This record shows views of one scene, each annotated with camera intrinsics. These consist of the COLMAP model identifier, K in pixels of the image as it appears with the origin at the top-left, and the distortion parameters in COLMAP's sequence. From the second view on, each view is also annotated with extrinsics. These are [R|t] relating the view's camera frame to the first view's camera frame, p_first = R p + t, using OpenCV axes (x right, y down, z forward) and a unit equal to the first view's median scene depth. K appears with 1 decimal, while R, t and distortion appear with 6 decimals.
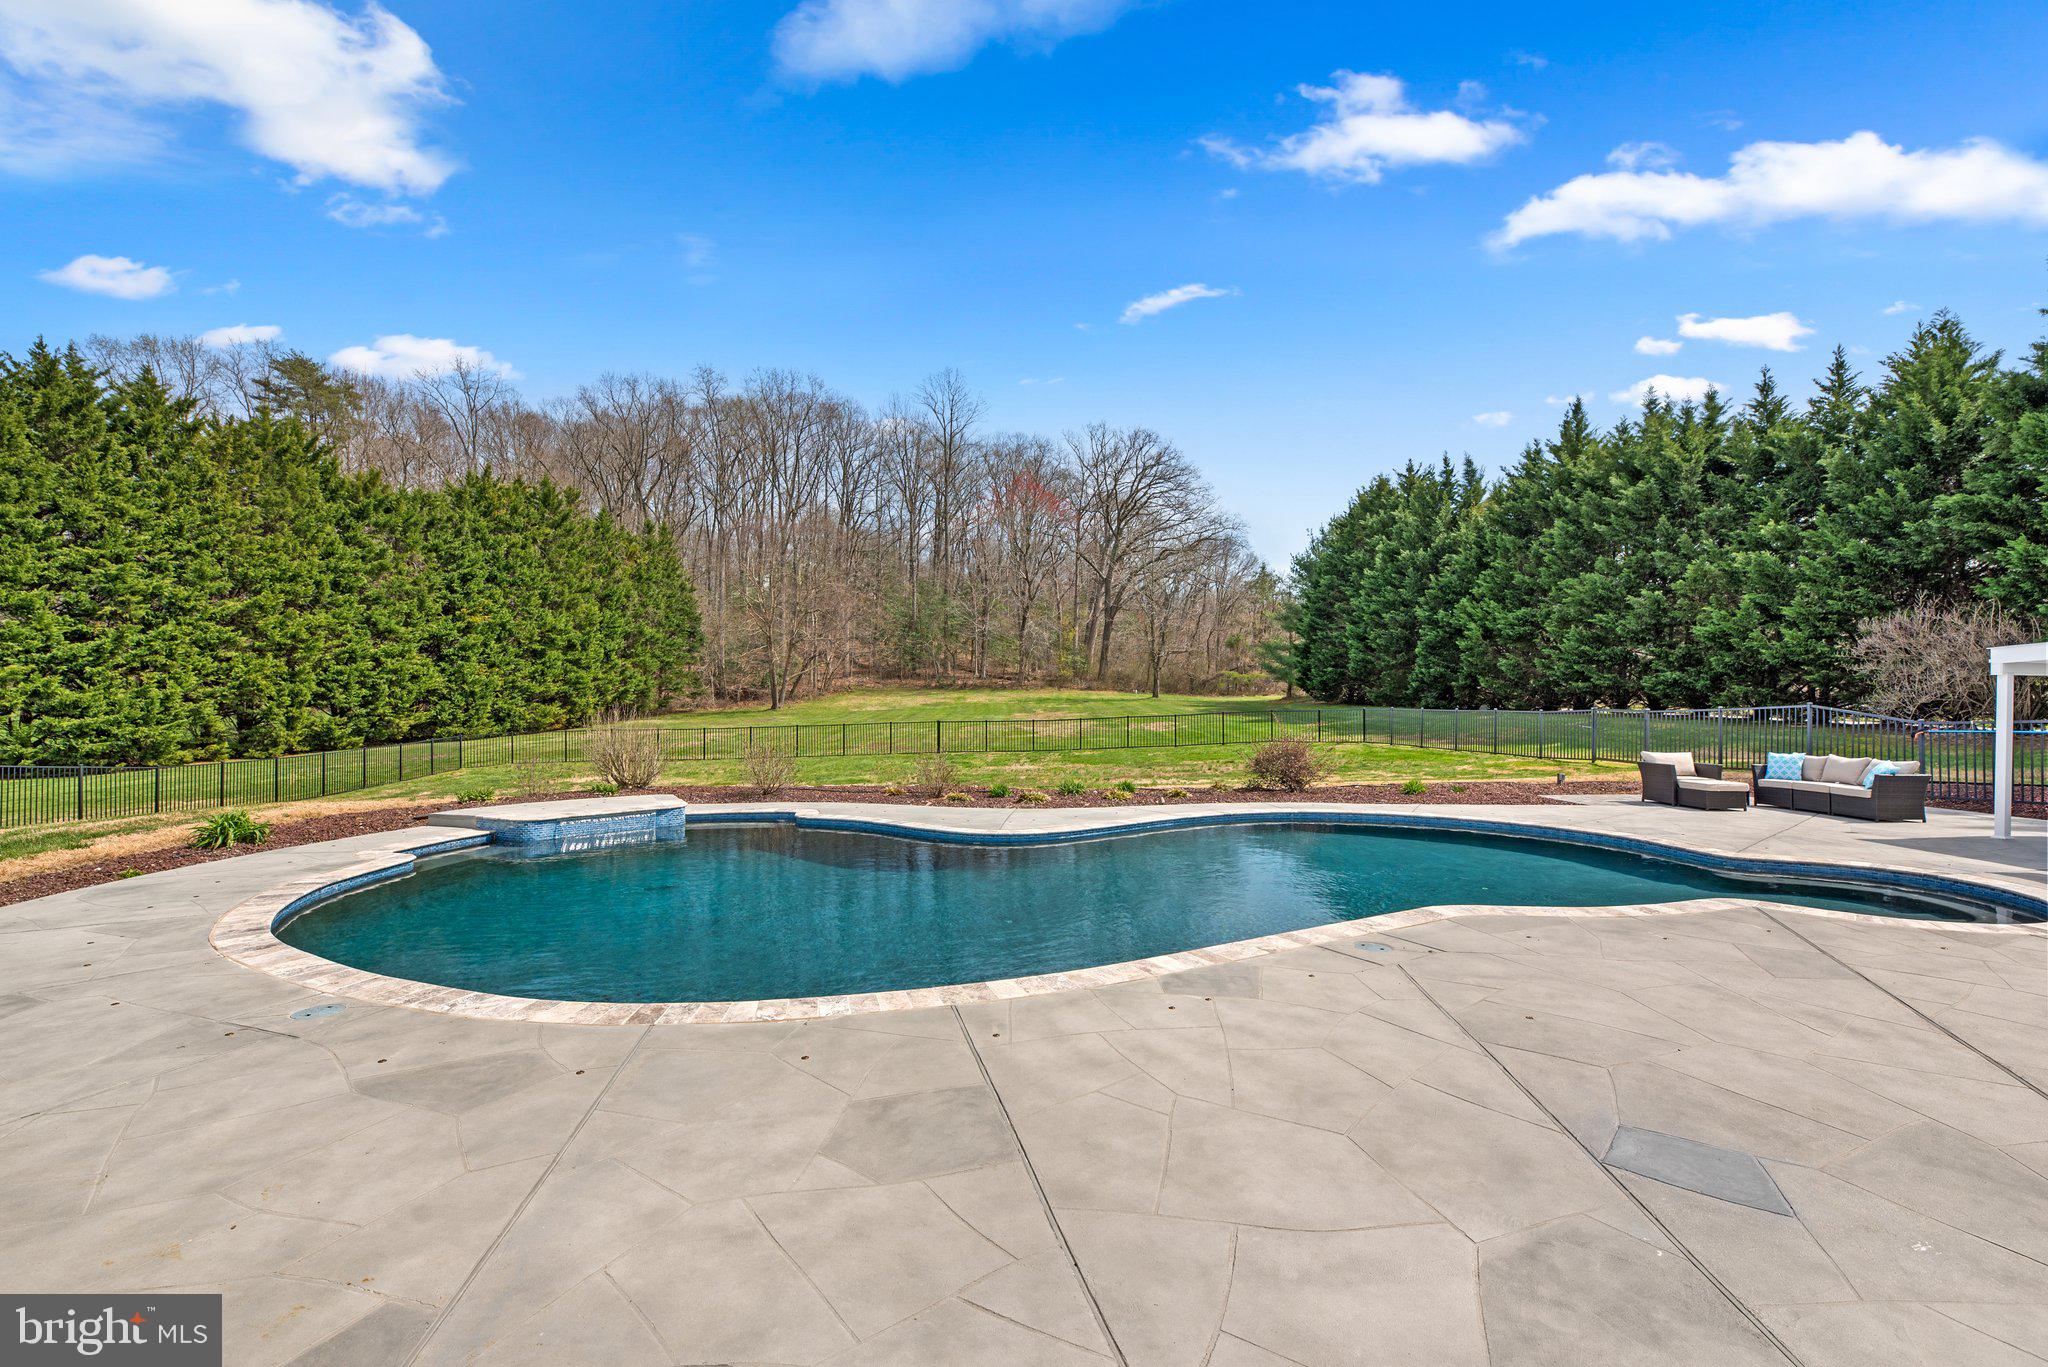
lens RADIAL K [[918.4, 0, 1024.7], [0, 918.4, 685.6], [0, 0, 1]] dist [-0.001948, 0.000868]
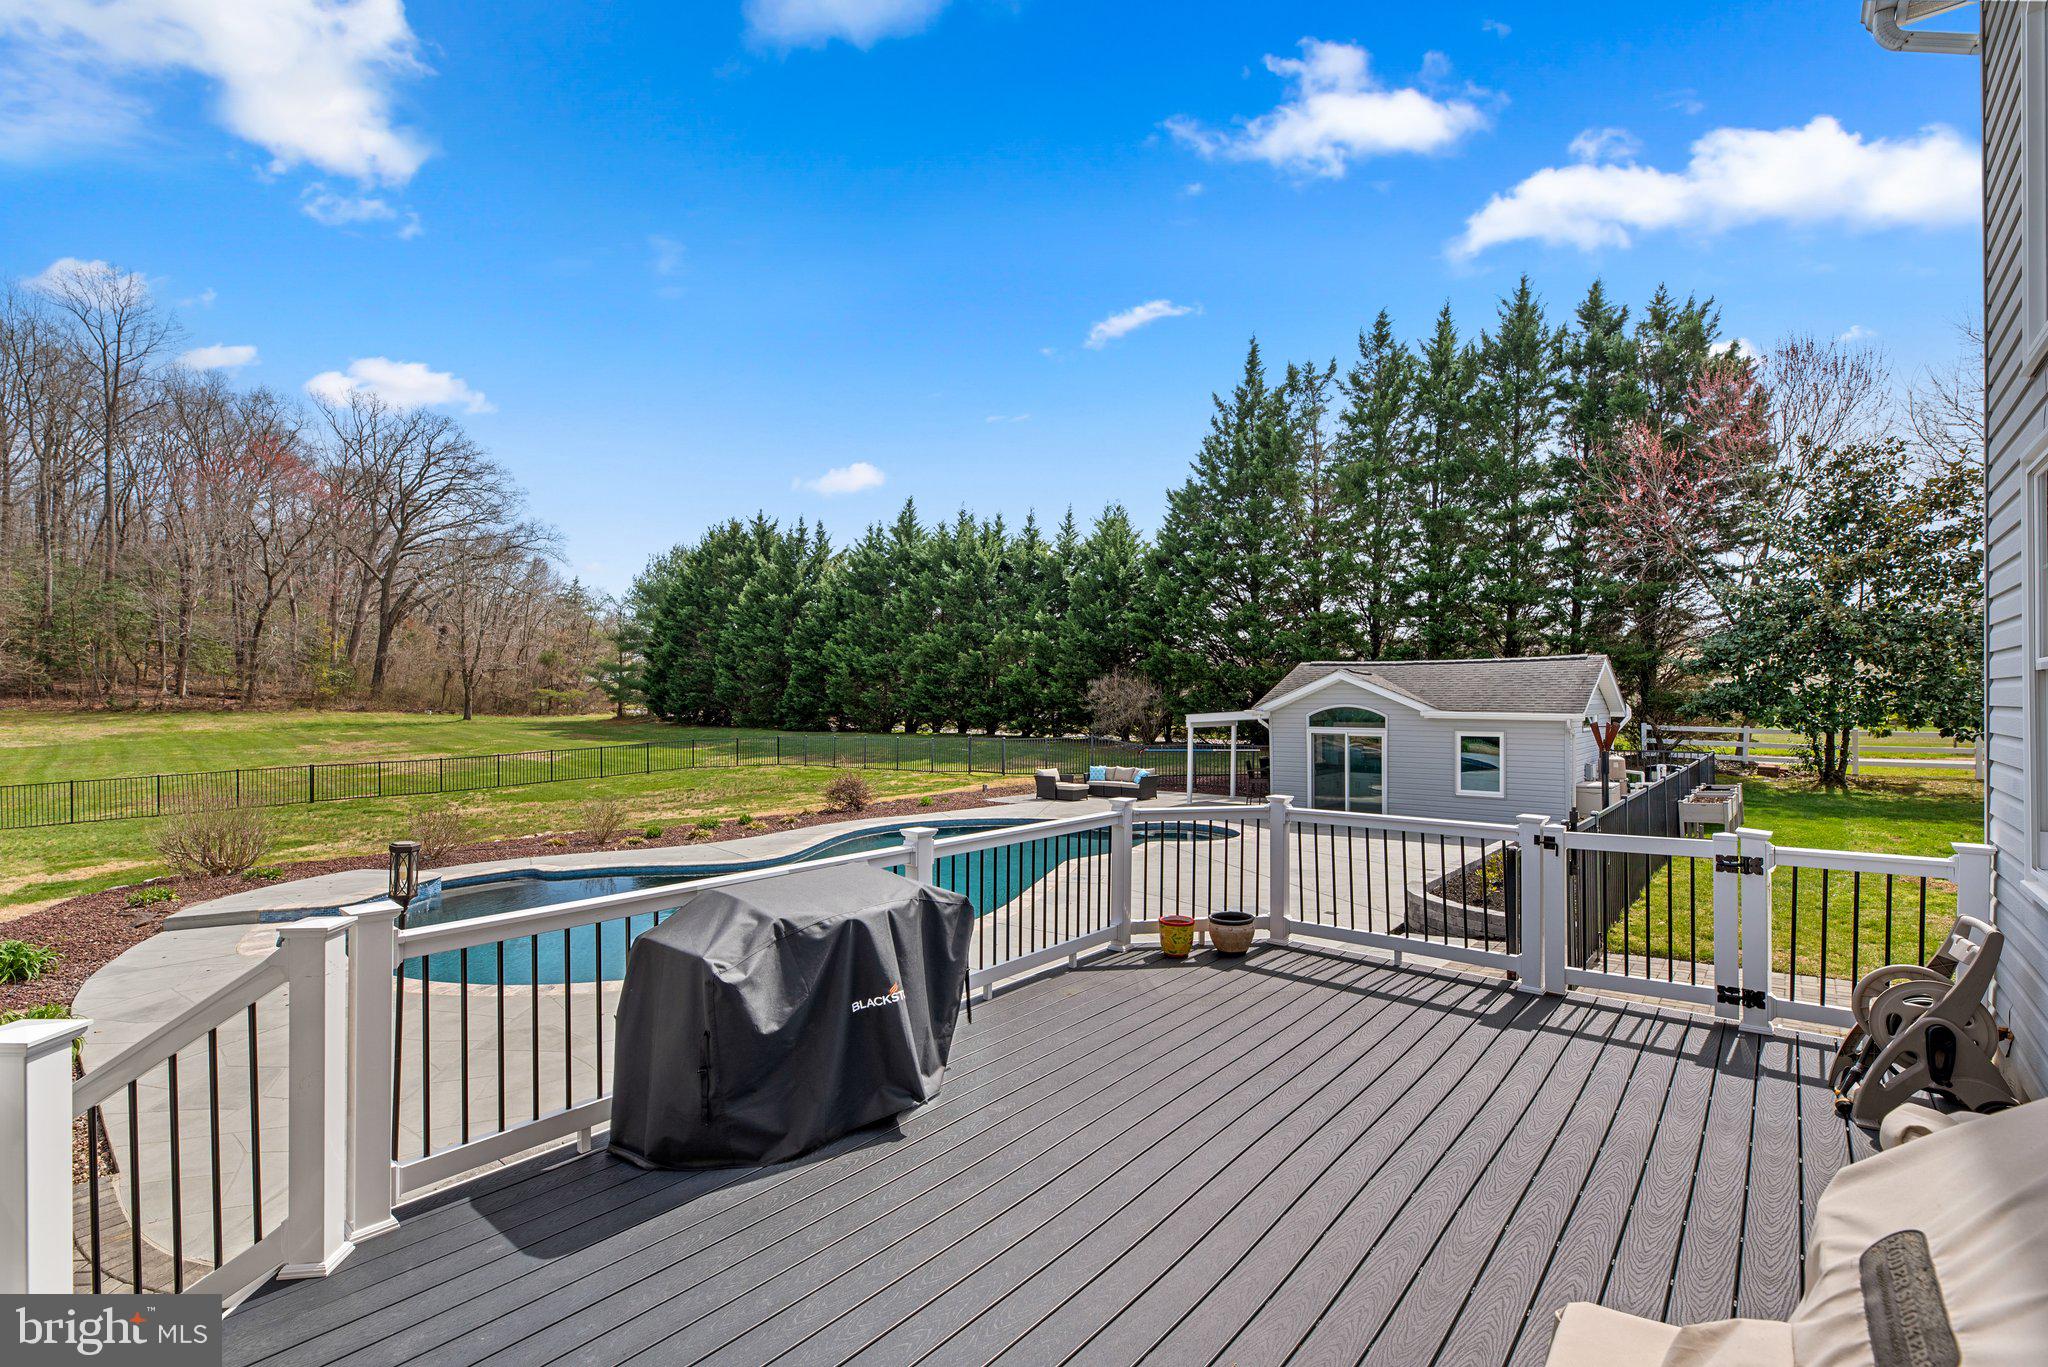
lens RADIAL K [[920.6, 0, 1034.3], [0, 920.6, 701.9], [0, 0, 1]] dist [-0.000480, 0.000710]
pose [[0.716297, -0.005945, 0.697770, -0.159674], [0.000645, 0.999969, 0.007857, -0.020305], [-0.697795, -0.005178, 0.716279, -0.064148]]
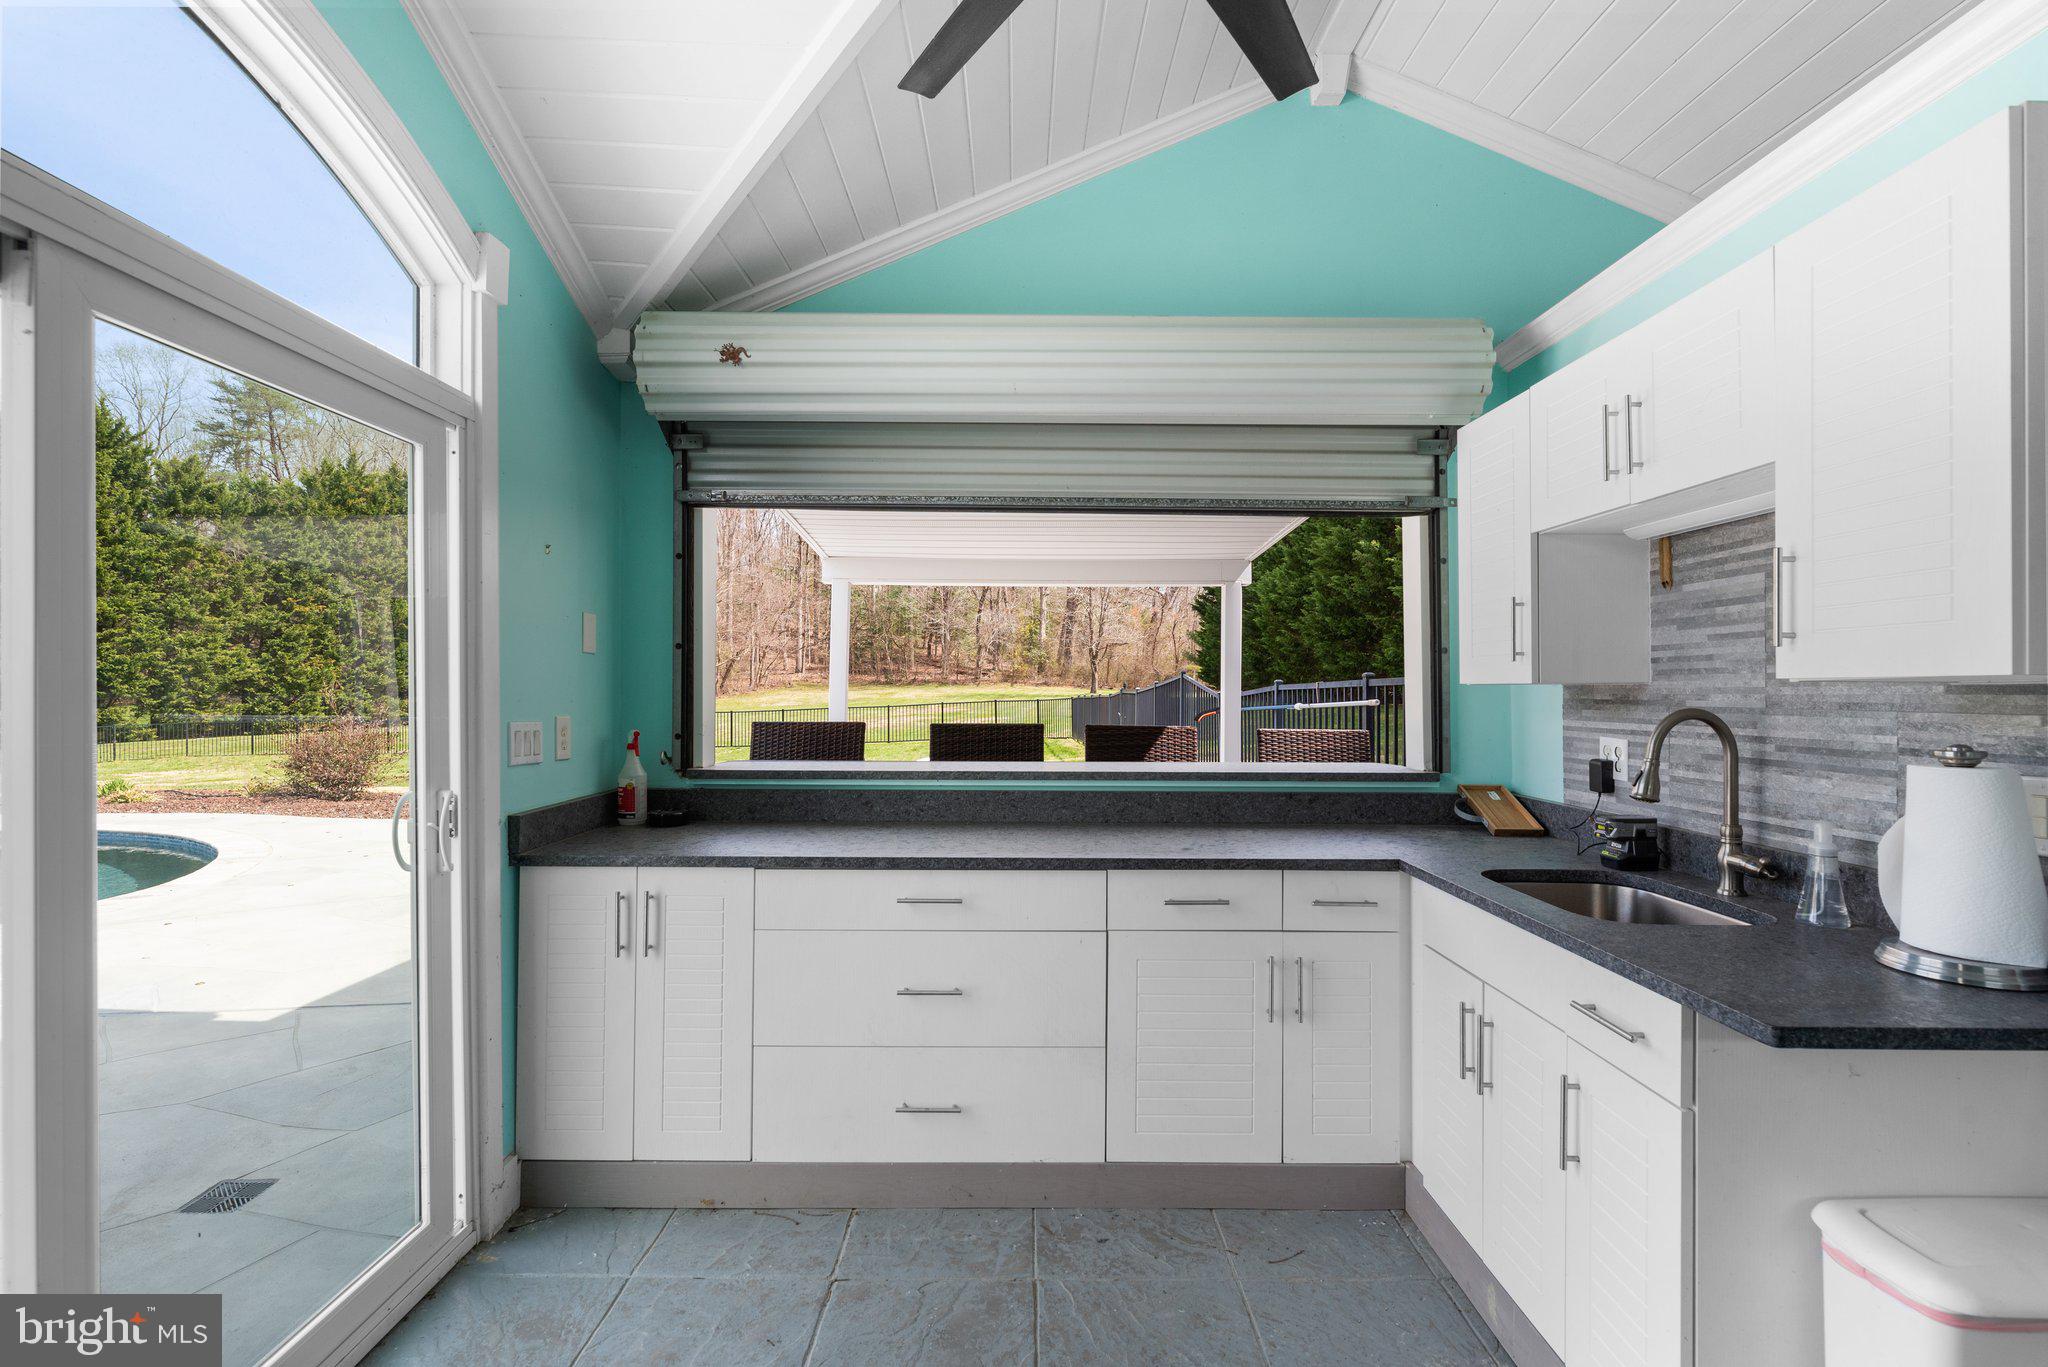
lens RADIAL K [[913.1, 0, 1024.0], [0, 913.1, 683.5], [0, 0, 1]] dist [0.000849, 0.000509]
pose [[0.995411, 0.001575, -0.095674, 0.284506], [-0.001820, 0.999995, -0.002475, 0.008701], [0.095670, 0.002638, 0.995410, 0.121449]]
